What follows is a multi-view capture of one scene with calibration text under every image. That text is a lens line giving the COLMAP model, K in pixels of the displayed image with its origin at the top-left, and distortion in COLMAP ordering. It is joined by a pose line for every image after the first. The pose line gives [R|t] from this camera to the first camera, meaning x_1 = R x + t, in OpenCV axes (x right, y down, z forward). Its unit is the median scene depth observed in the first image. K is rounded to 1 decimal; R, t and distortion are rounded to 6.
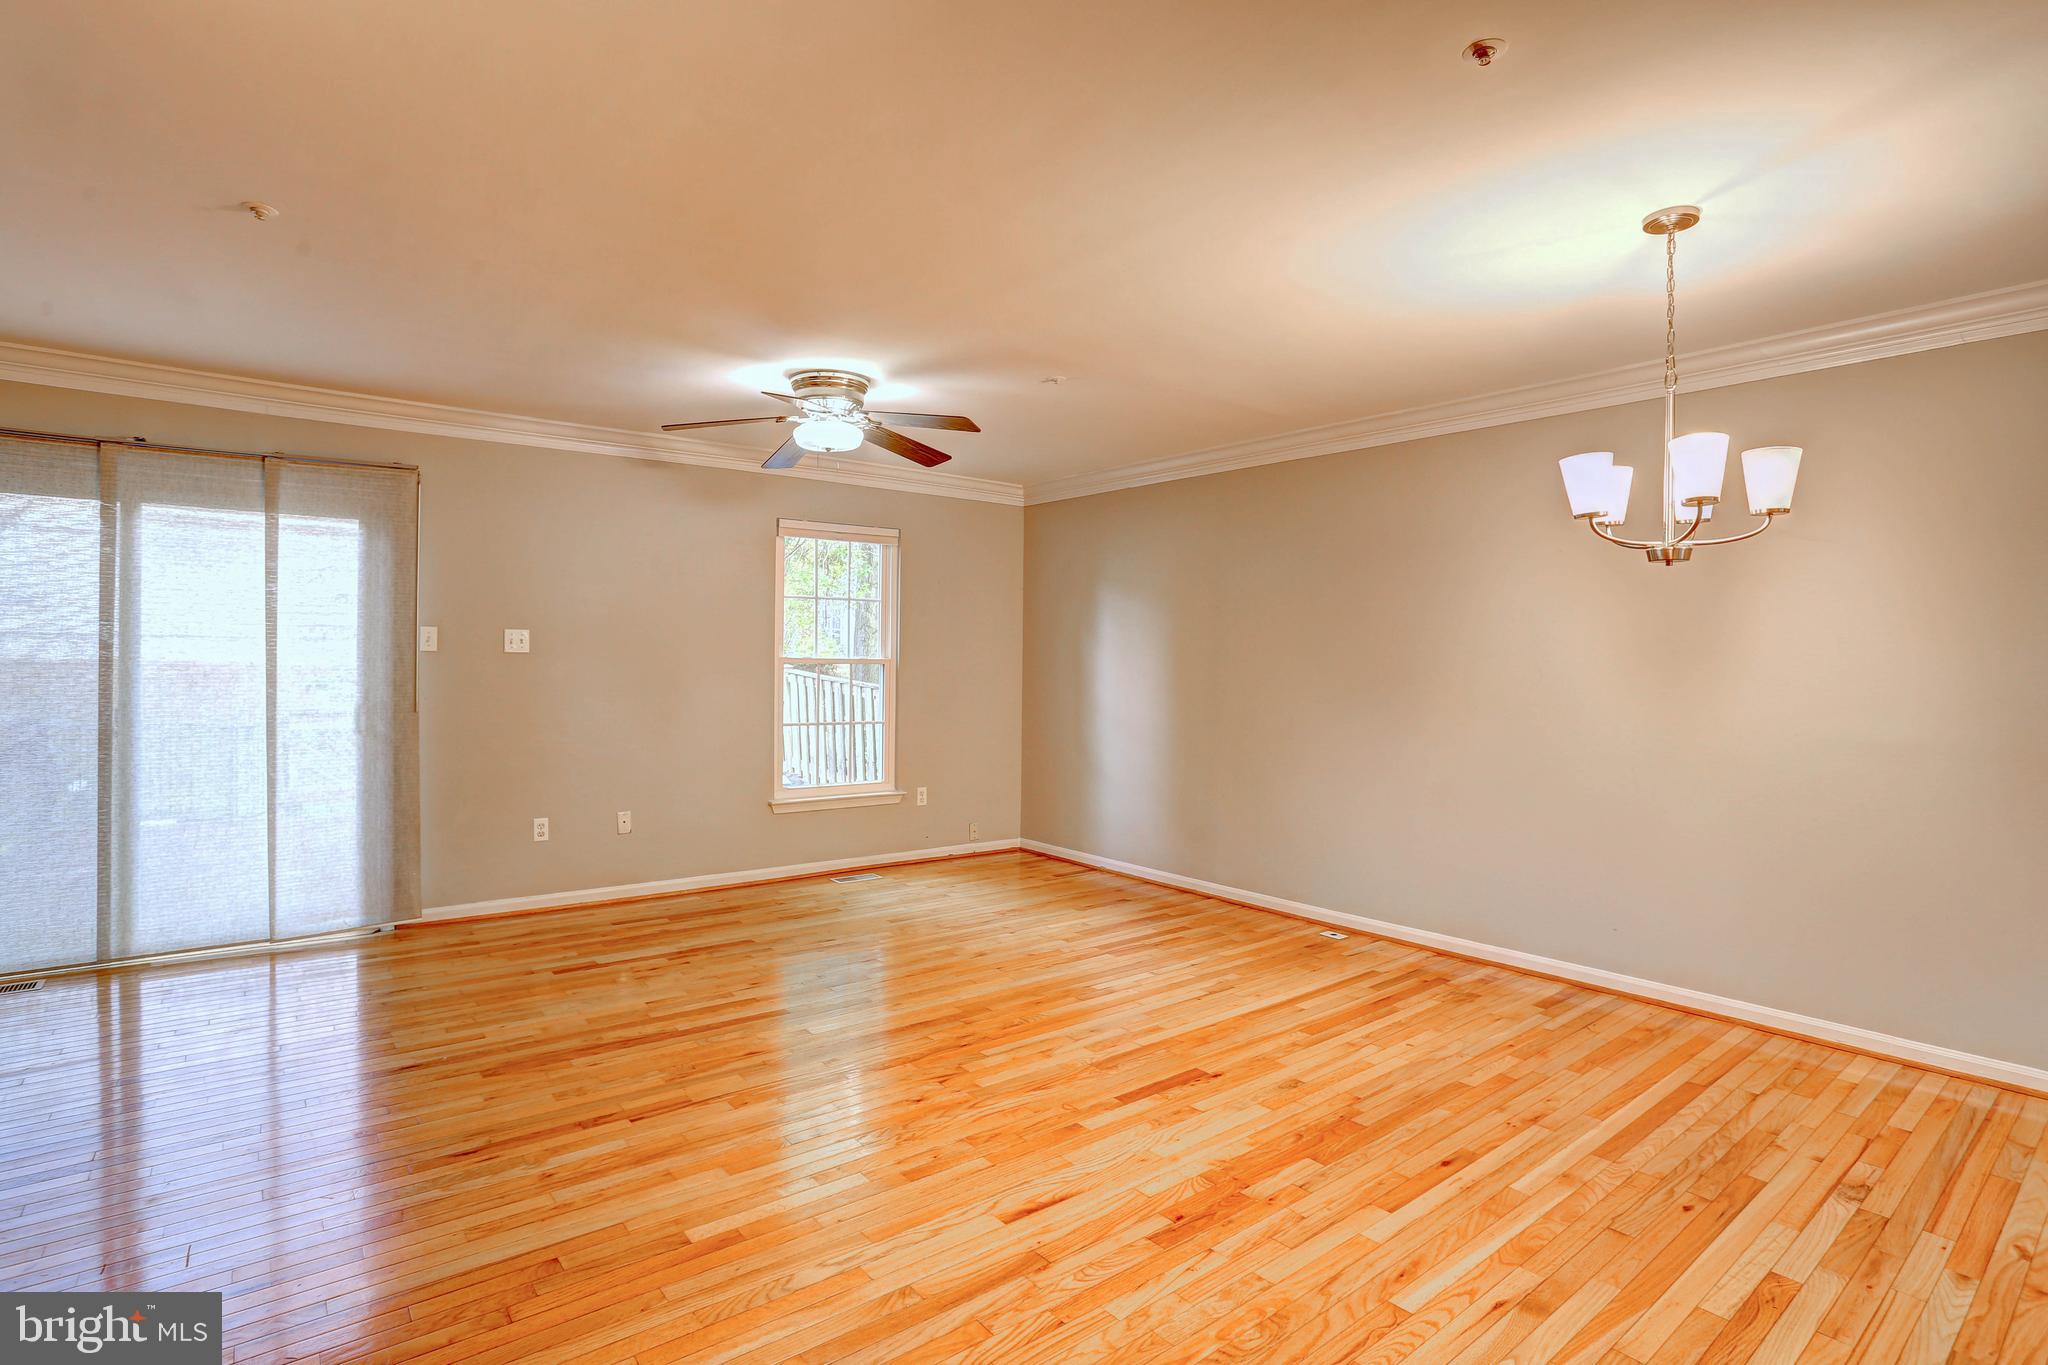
lens RADIAL K [[990.5, 0, 1023.8], [0, 990.5, 675.9], [0, 0, 1]] dist [-0.033708, 0.000658]
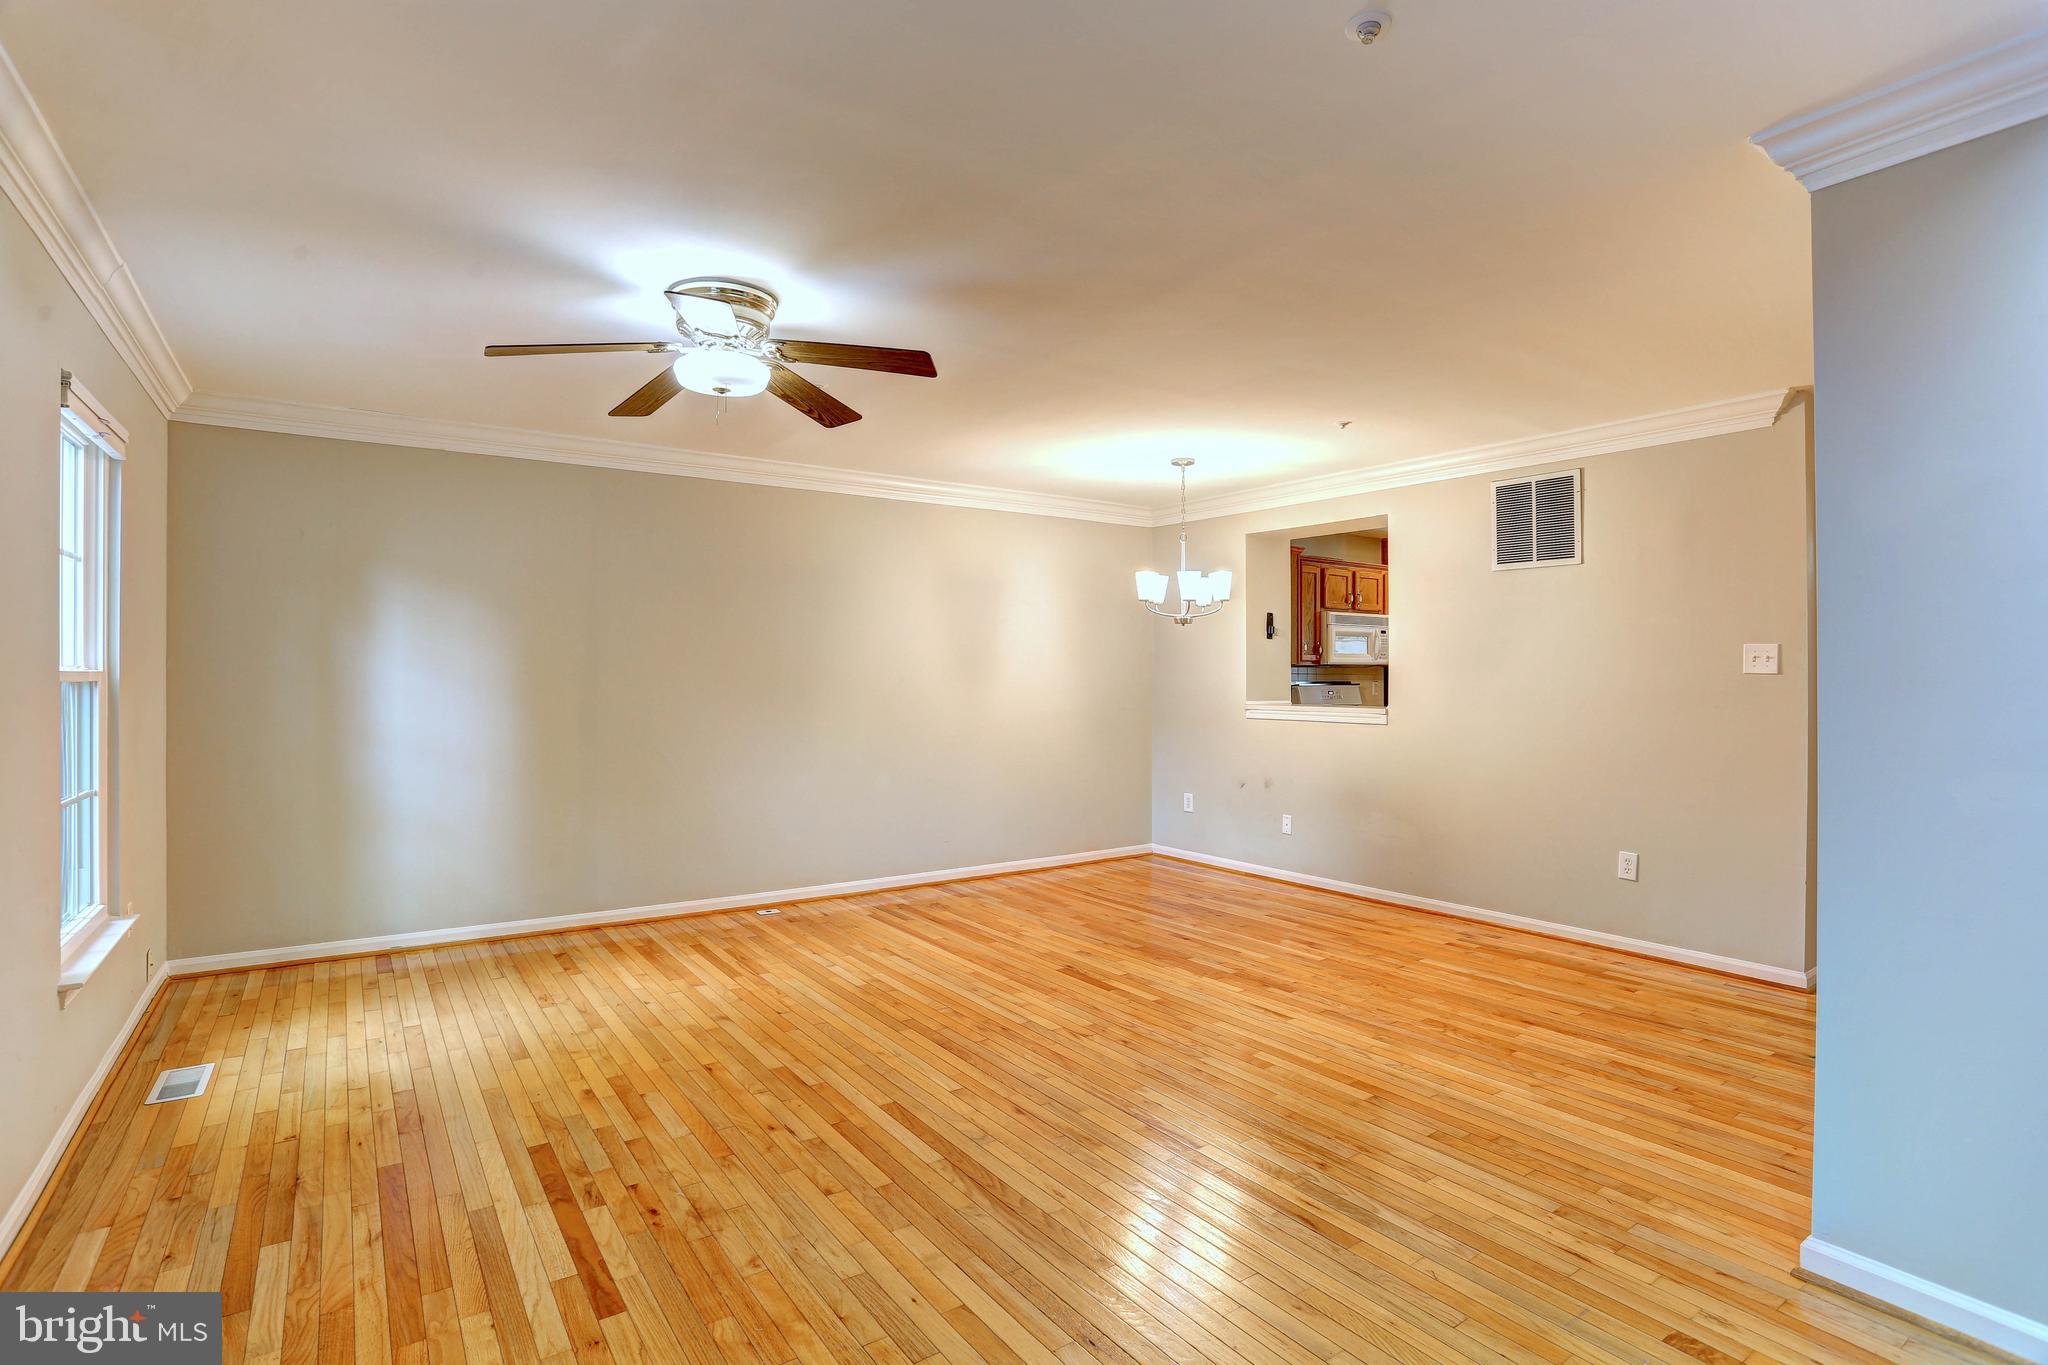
lens RADIAL K [[990.5, 0, 1032.3], [0, 990.5, 678.2], [0, 0, 1]] dist [-0.033708, 0.000658]
pose [[0.047174, -0.008524, 0.998850, -1.094934], [0.005613, 0.999950, 0.008268, -0.014910], [-0.998871, 0.005216, 0.047219, 0.888951]]
